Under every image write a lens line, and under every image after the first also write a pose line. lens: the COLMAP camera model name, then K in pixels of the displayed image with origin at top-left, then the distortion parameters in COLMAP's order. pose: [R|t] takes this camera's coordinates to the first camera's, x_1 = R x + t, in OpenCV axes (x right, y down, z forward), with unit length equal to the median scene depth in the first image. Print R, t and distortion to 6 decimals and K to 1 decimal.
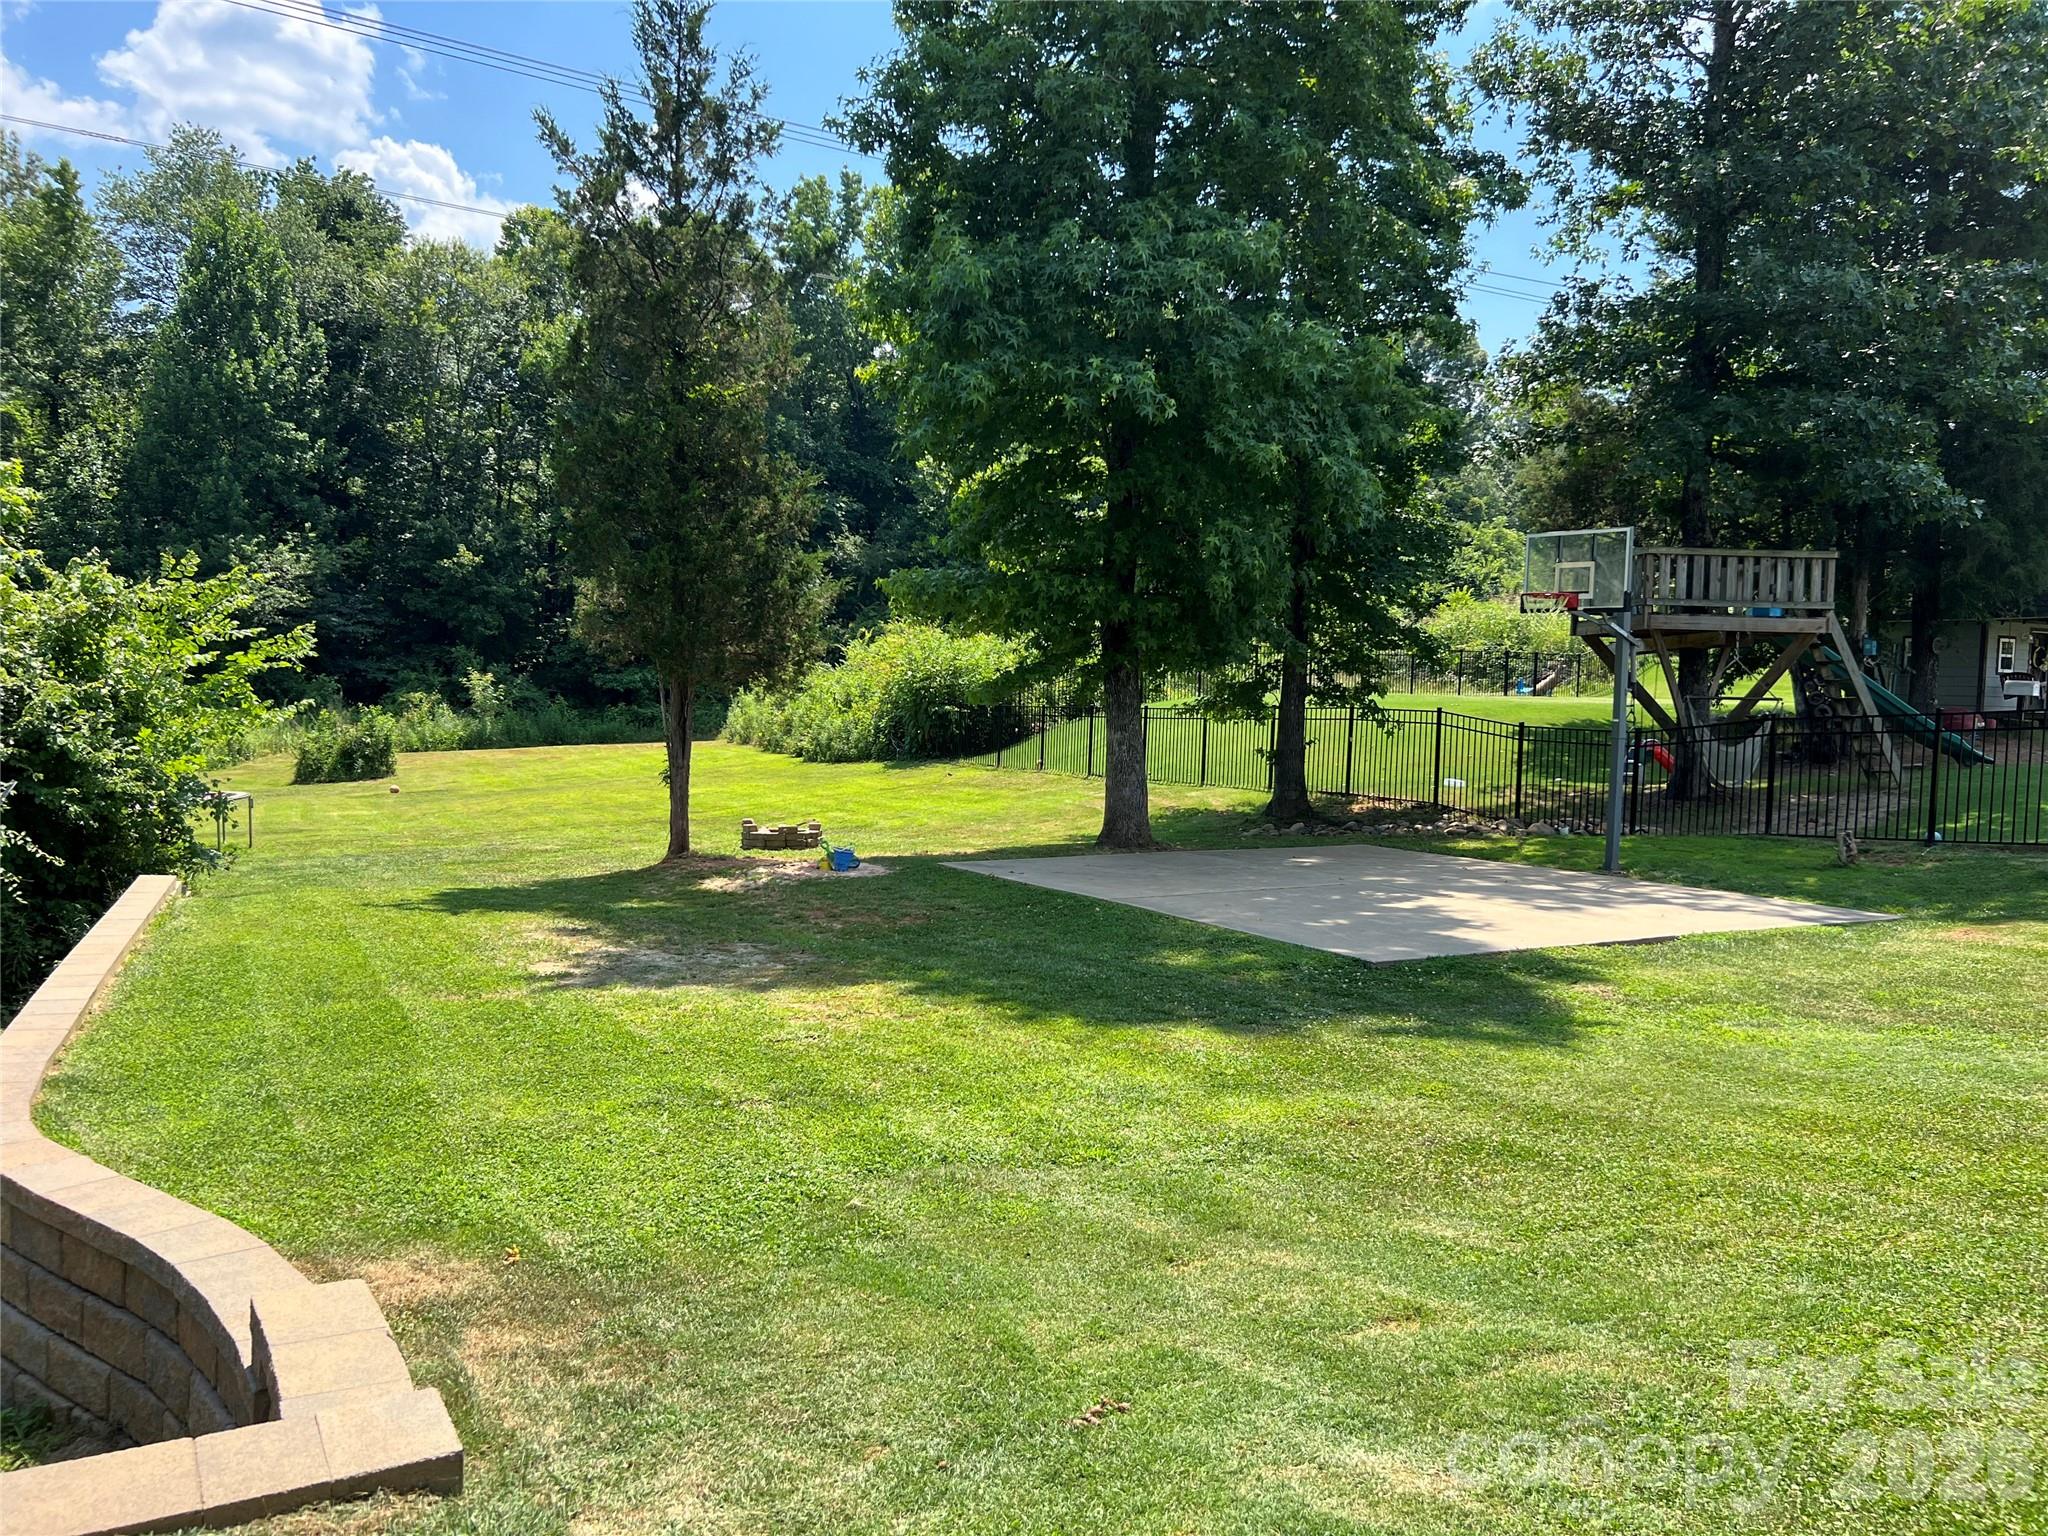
lens RADIAL K [[1520.4, 0, 1024.0], [0, 1520.4, 768.0], [0, 0, 1]] dist [0.073696, -0.068461]
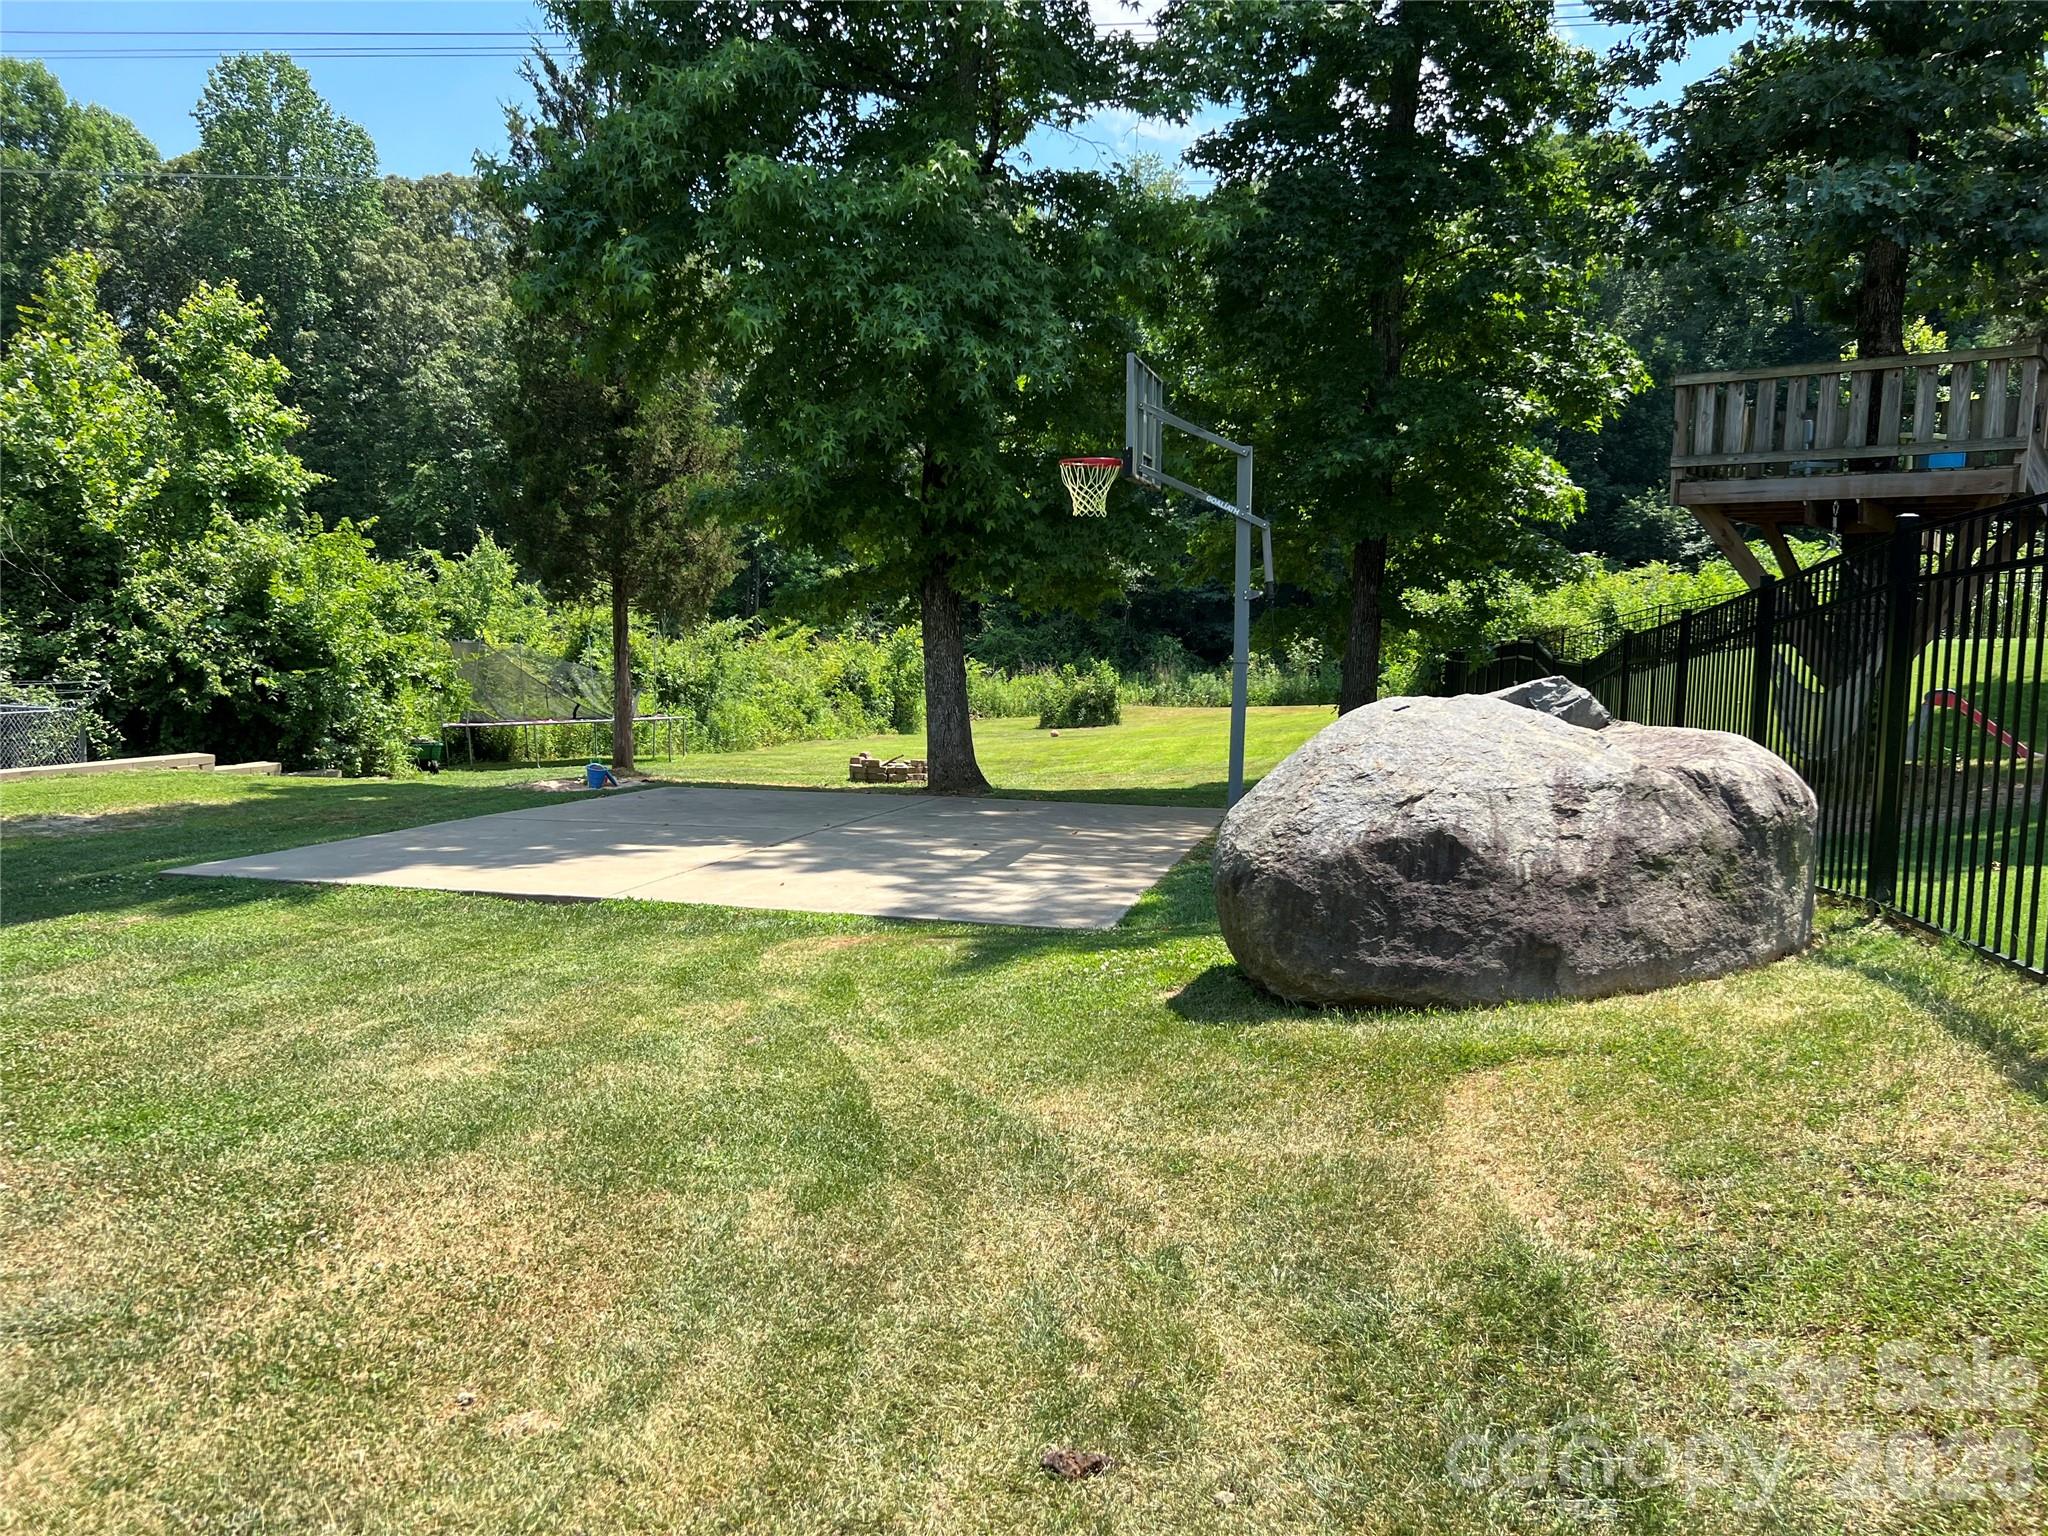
lens RADIAL K [[1520.4, 0, 1024.0], [0, 1520.4, 768.0], [0, 0, 1]] dist [0.073696, -0.068461]
pose [[0.745498, 0.049700, -0.664652, 0.542313], [-0.037491, 0.998764, 0.032632, 0.006200], [0.665452, 0.000591, 0.746440, 0.294171]]
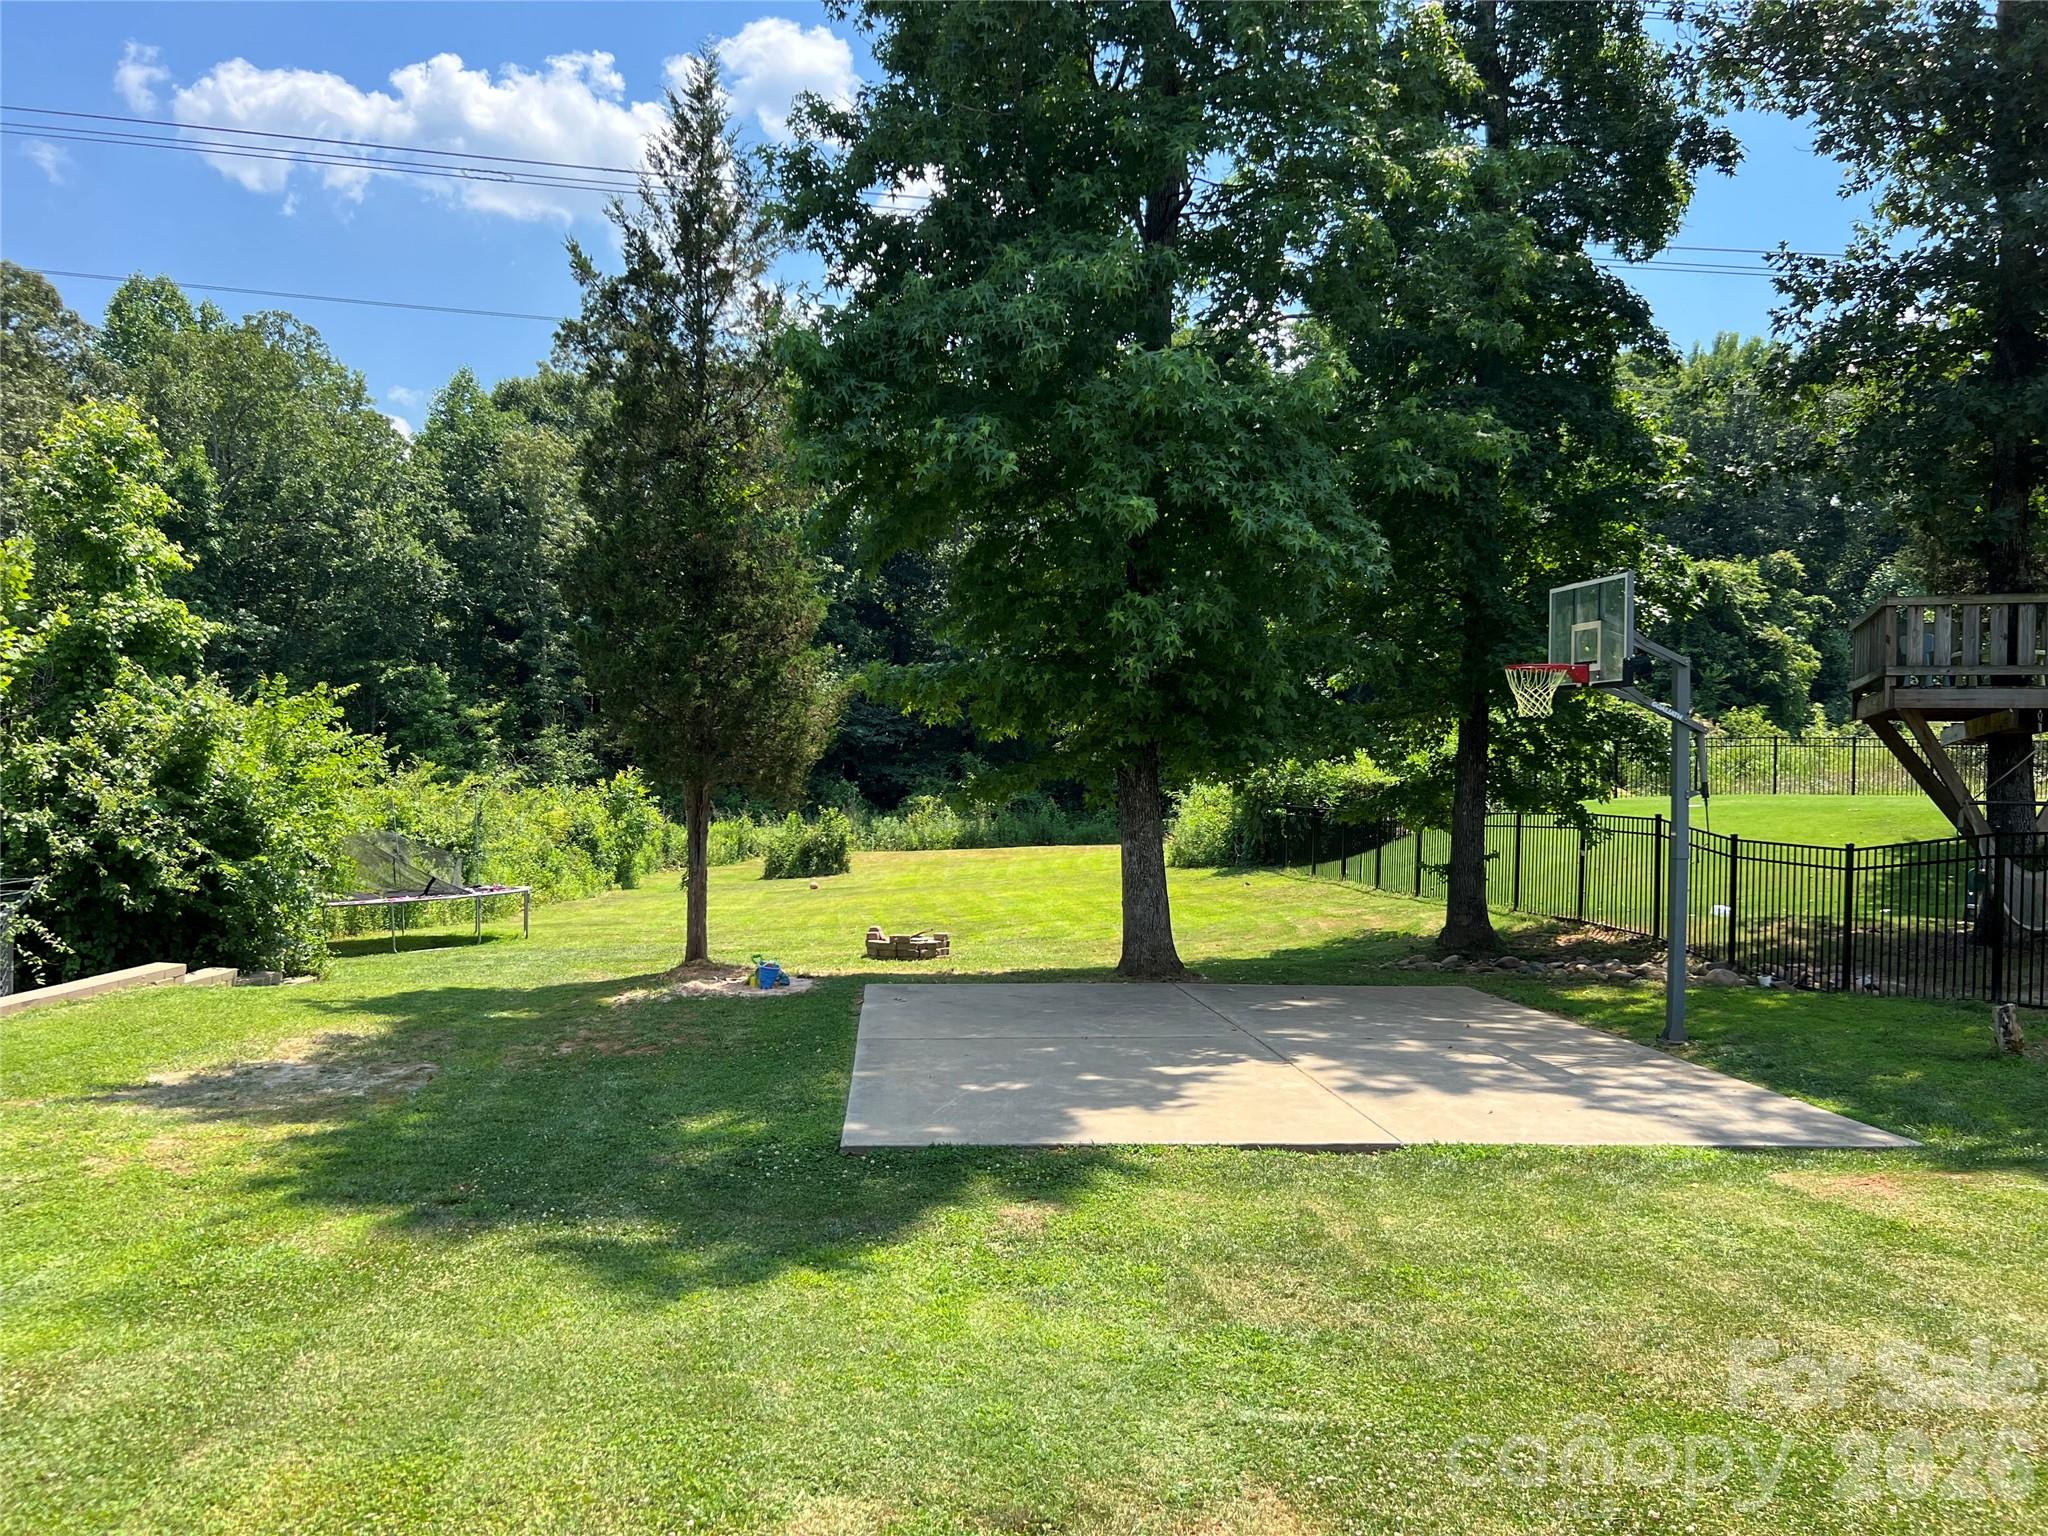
lens RADIAL K [[1520.4, 0, 1024.0], [0, 1520.4, 768.0], [0, 0, 1]] dist [0.073696, -0.068461]
pose [[0.912233, -0.009509, -0.409561, 0.290930], [-0.017701, 0.997882, -0.062595, -0.007806], [0.409289, 0.064351, 0.910133, 0.148272]]
